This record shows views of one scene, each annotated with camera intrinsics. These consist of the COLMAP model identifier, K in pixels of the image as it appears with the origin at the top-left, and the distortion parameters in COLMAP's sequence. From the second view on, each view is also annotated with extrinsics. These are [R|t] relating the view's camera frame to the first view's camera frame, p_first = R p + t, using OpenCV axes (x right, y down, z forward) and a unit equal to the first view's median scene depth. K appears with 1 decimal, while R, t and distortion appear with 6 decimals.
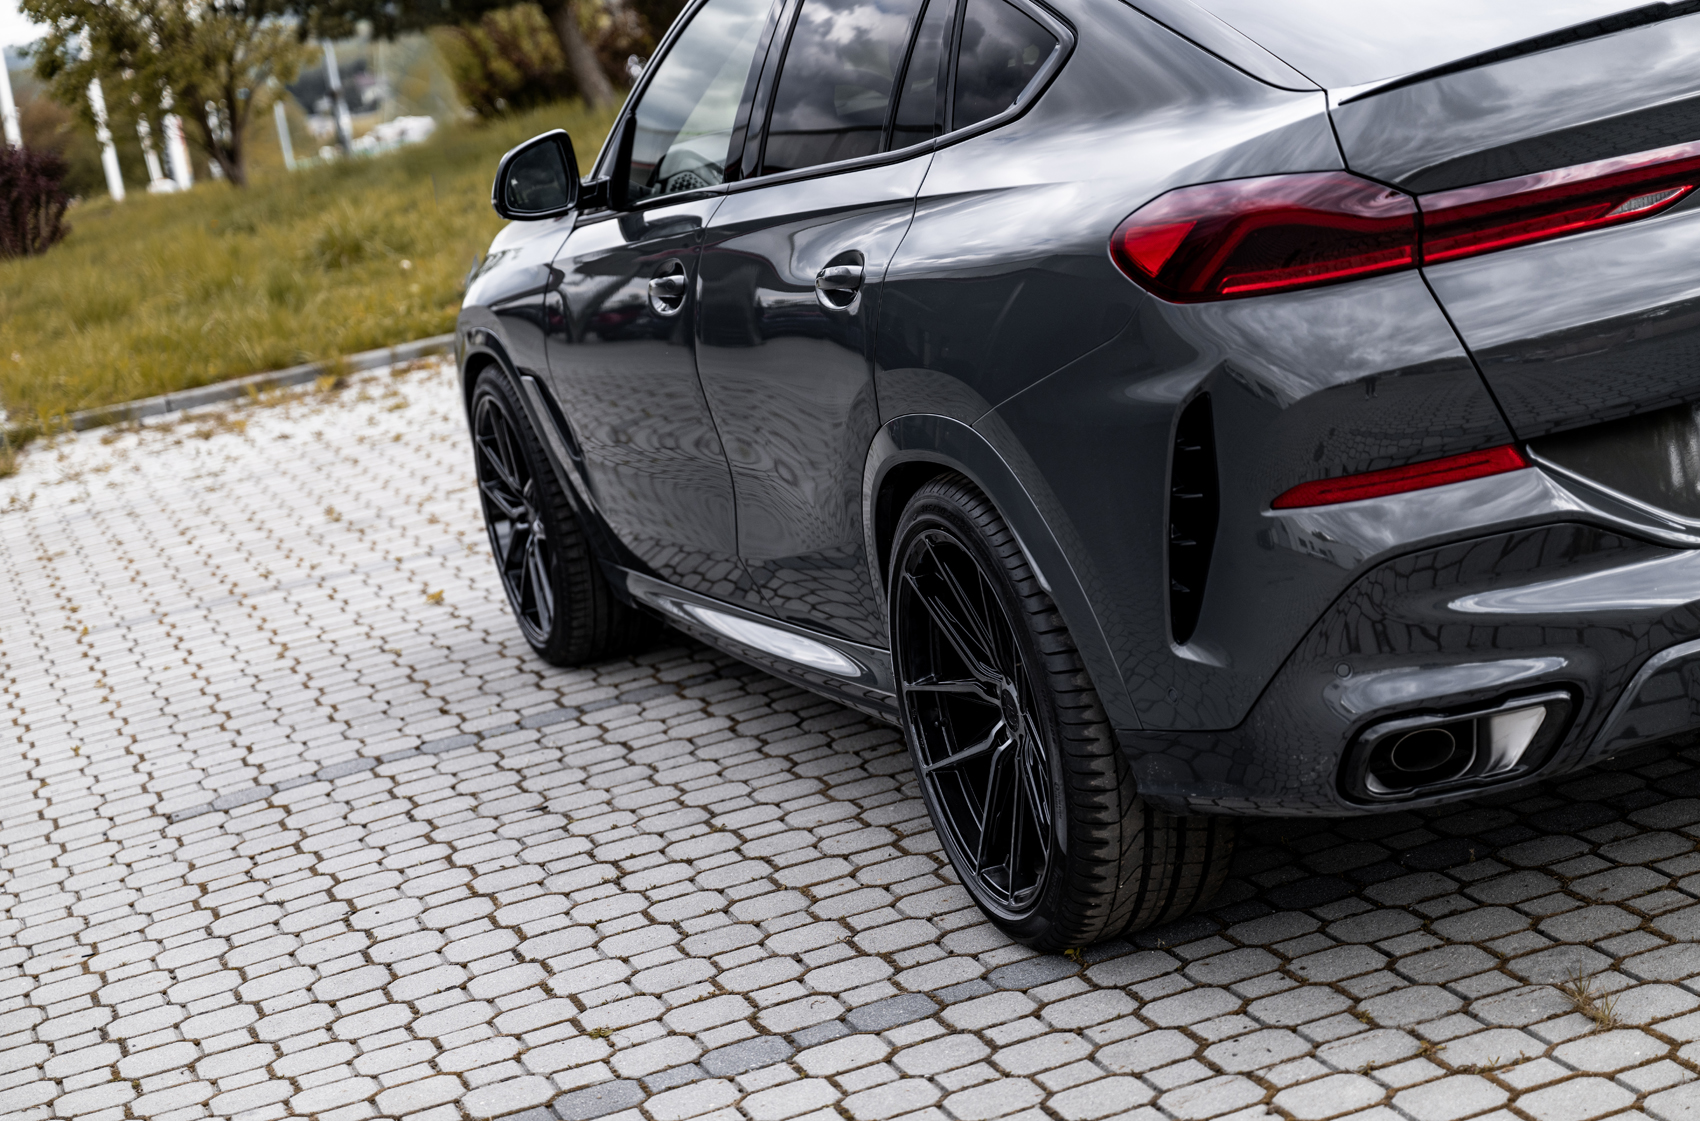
lens RADIAL K [[3220.6, 0, 849.9], [0, 3220.6, 481.8], [0, 0, 1]] dist [-0.010569, 0.005032]
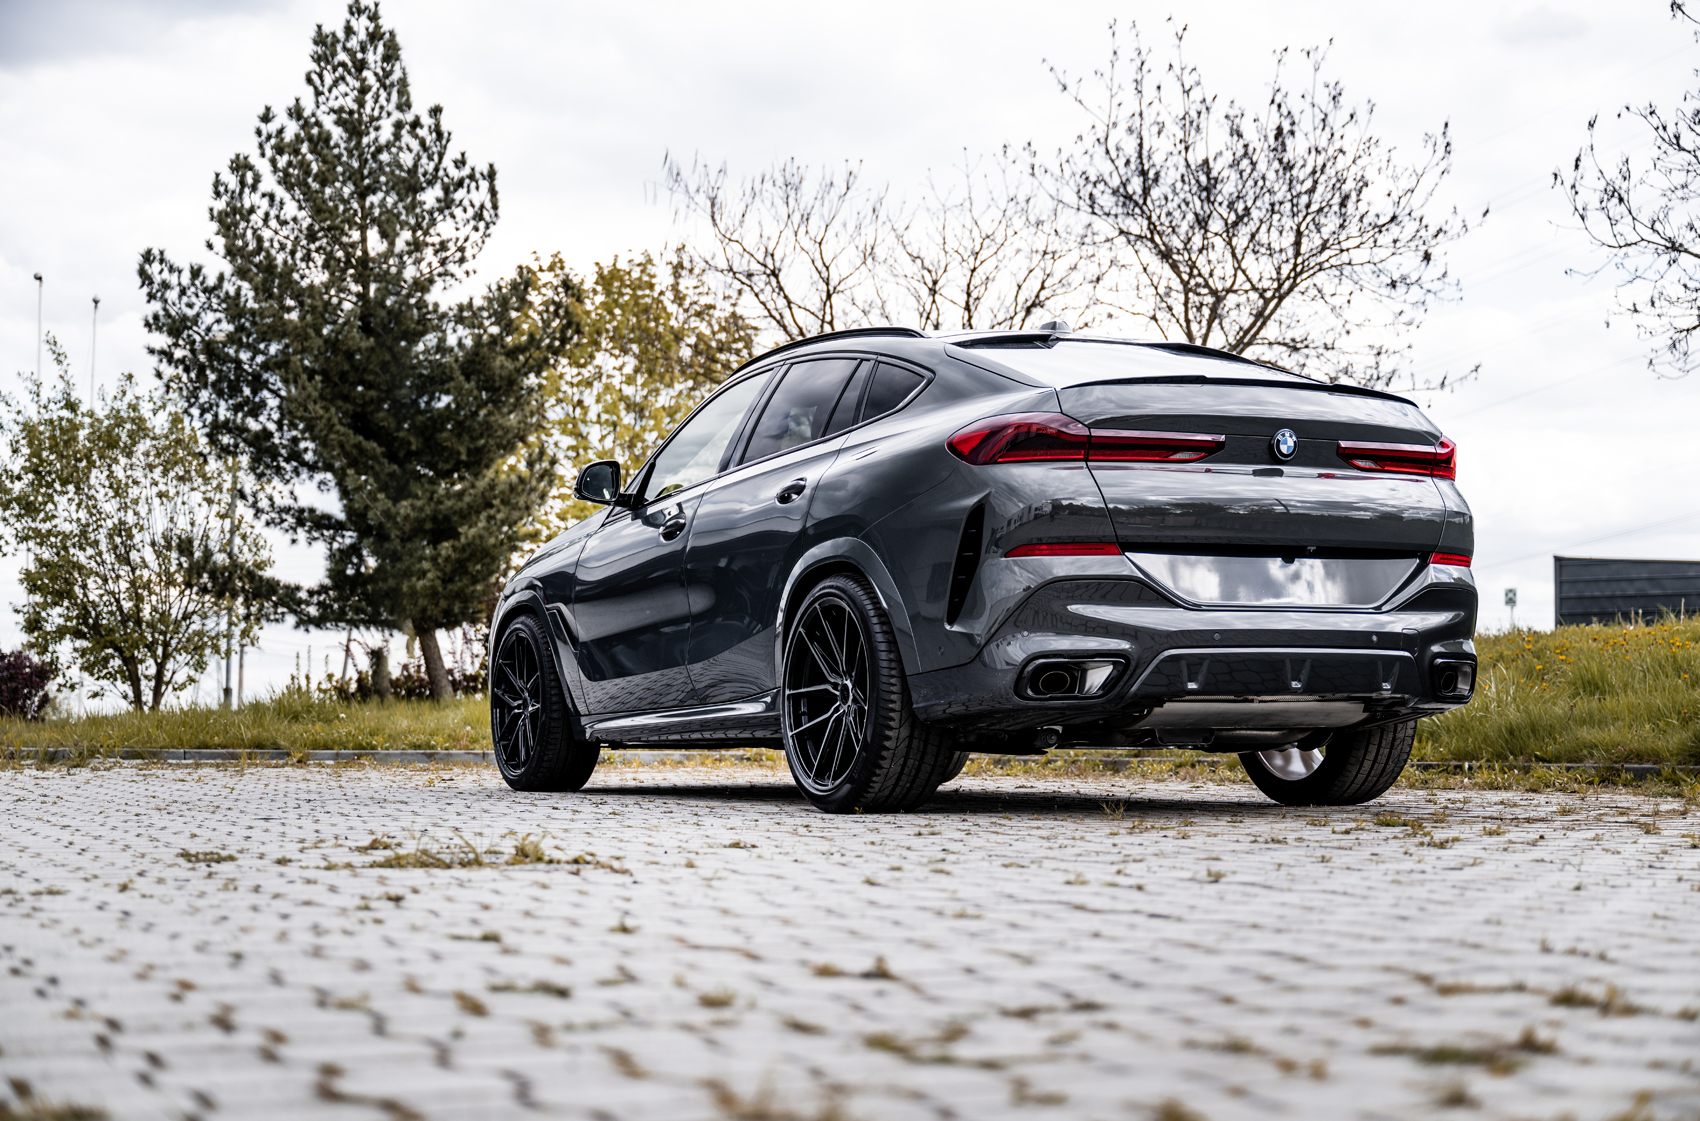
lens RADIAL K [[2489.3, 0, 850.0], [0, 2489.3, 560.5], [0, 0, 1]] dist [-0.006500, 0.087921]
pose [[0.975942, 0.194289, 0.098934, -0.124676], [-0.163661, 0.952627, -0.256353, 0.412662], [-0.144054, 0.233994, 0.961507, -0.552480]]
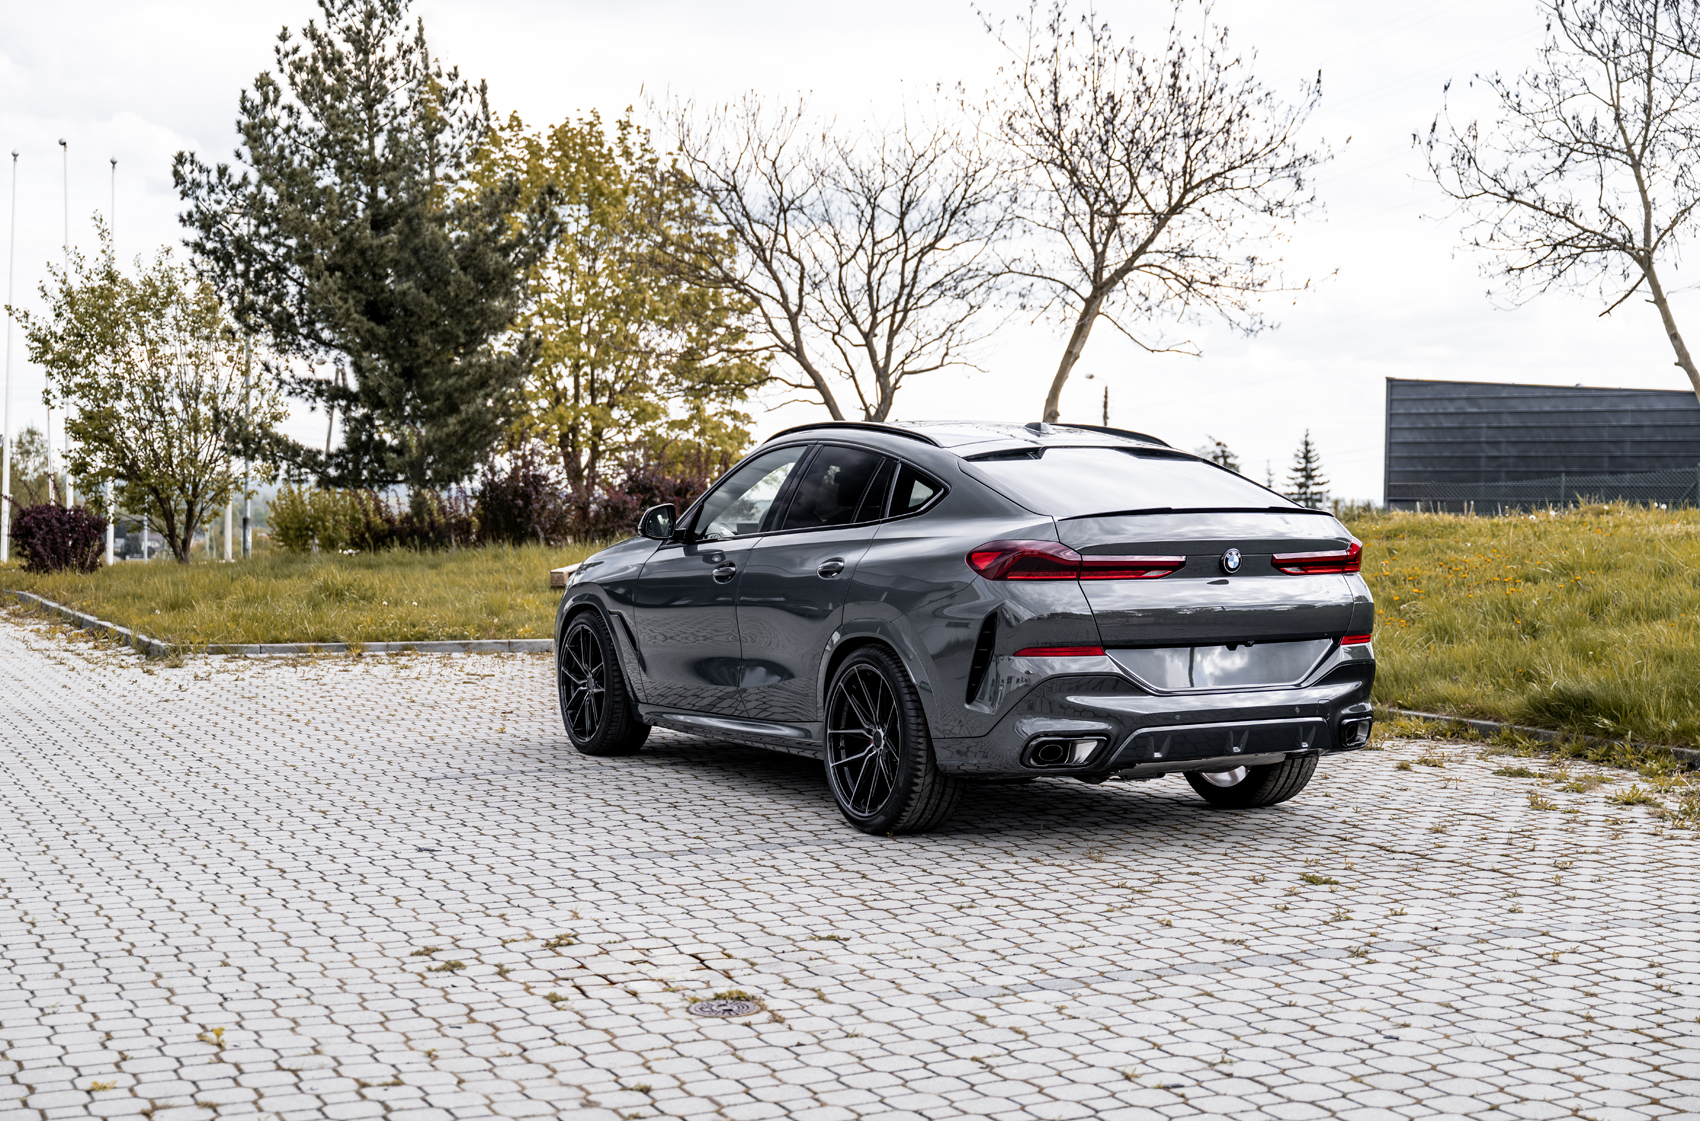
lens RADIAL K [[2197.2, 0, 821.3], [0, 2197.2, 564.2], [0, 0, 1]] dist [0.010942, -0.015337]
pose [[0.971416, 0.187291, 0.145850, -0.290361], [-0.162833, 0.972811, -0.164694, 0.243150], [-0.172730, 0.136237, 0.975502, -0.758261]]
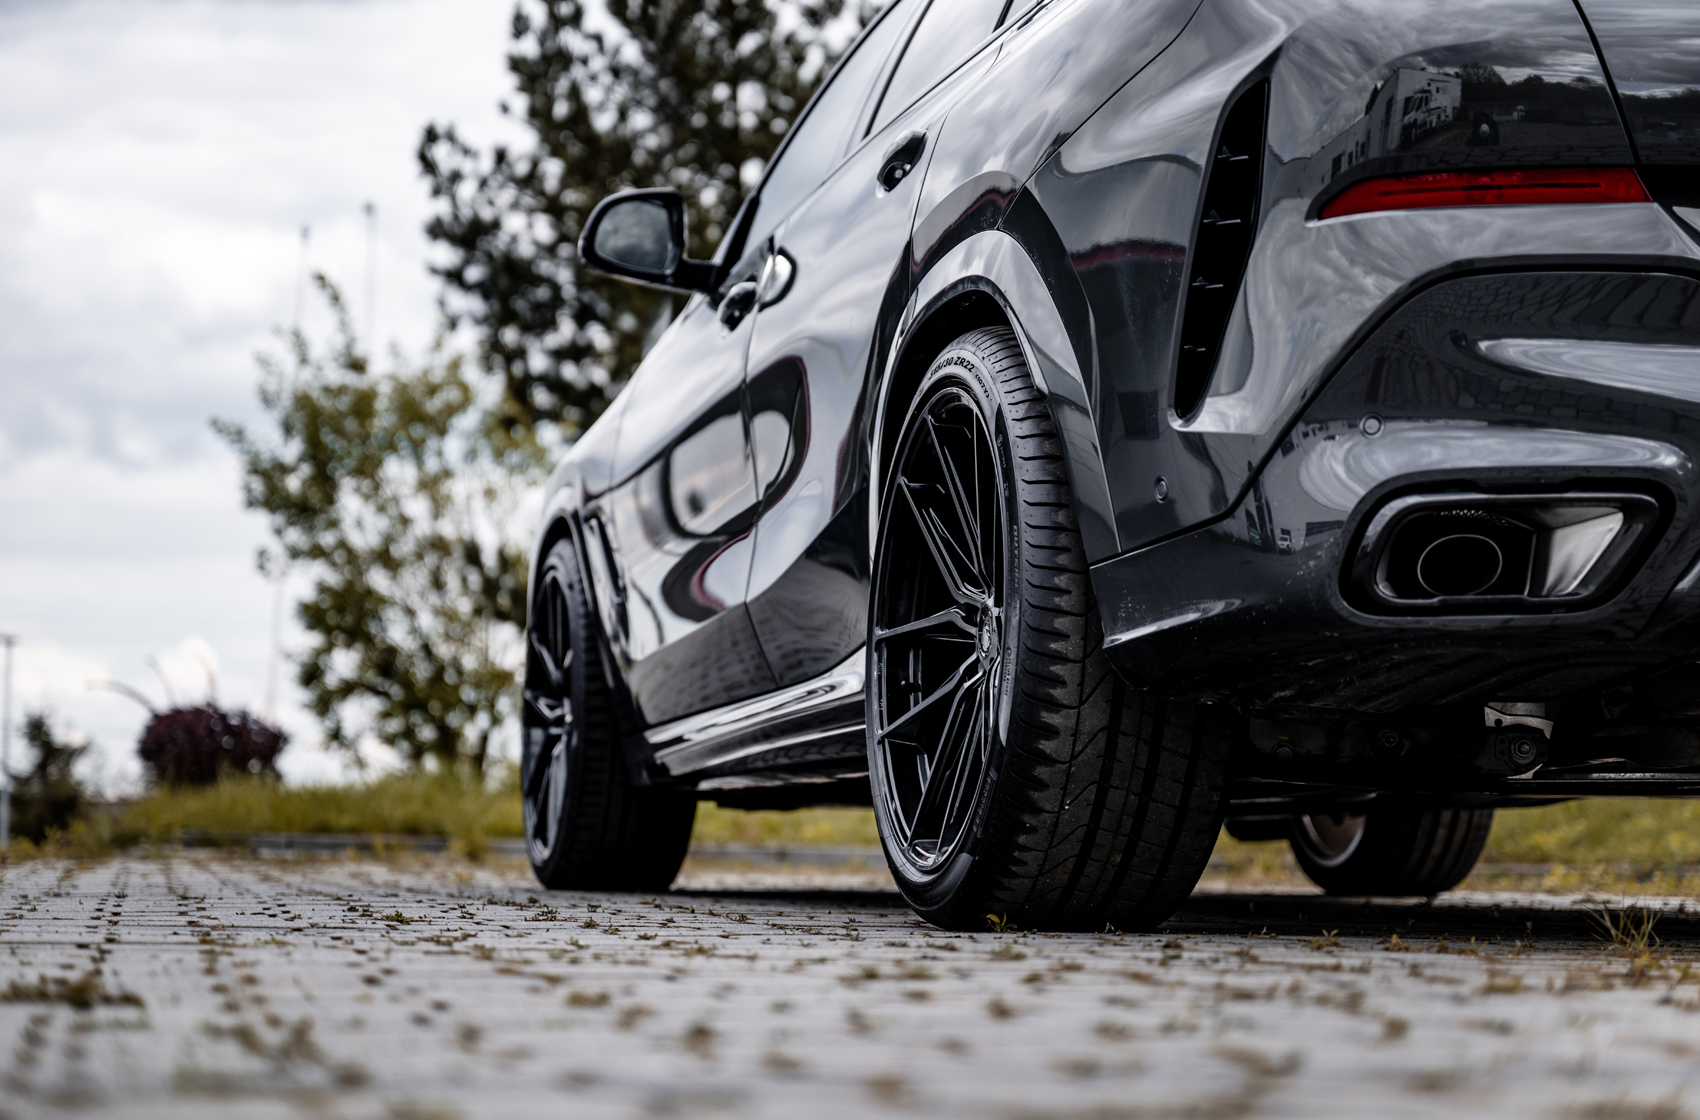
lens RADIAL K [[3337.2, 0, 850.0], [0, 3337.2, 560.0], [0, 0, 1]] dist [0.021518, -0.177989]
pose [[0.974737, 0.192505, -0.113269, 0.113571], [-0.214602, 0.947757, -0.236012, 0.272772], [0.061919, 0.254358, 0.965126, 0.195843]]
